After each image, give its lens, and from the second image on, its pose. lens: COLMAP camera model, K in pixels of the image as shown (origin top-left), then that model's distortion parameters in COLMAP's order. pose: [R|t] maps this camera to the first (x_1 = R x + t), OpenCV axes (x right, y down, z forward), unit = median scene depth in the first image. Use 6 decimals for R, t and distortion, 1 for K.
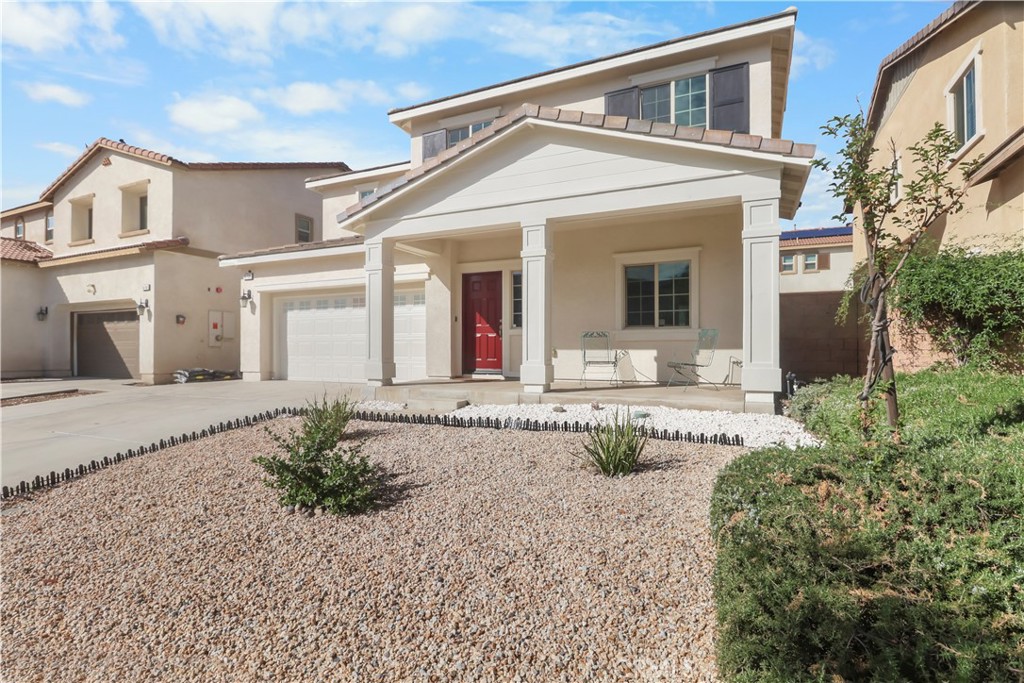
lens RADIAL K [[503.7, 0, 511.0], [0, 503.7, 353.7], [0, 0, 1]] dist [0.002374, -0.010937]
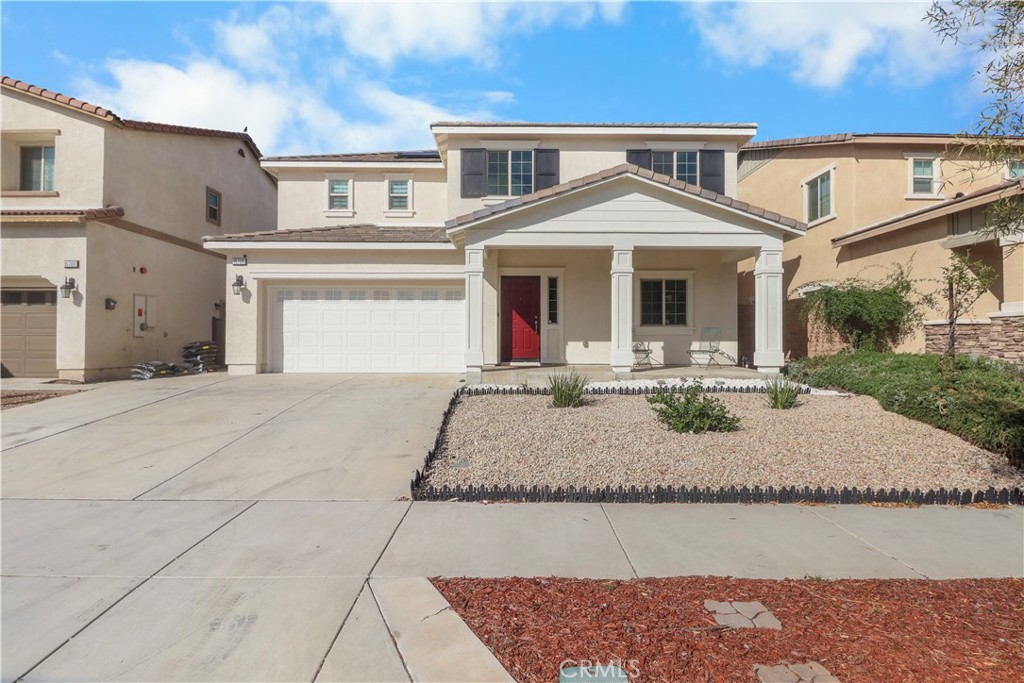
lens RADIAL K [[526.2, 0, 512.0], [0, 526.2, 341.5], [0, 0, 1]] dist [-0.004049, -0.000771]
pose [[0.902119, 0.003039, 0.431477, -0.496182], [0.001201, 0.999954, -0.009554, 0.003687], [-0.431486, 0.009136, 0.902073, -0.088960]]
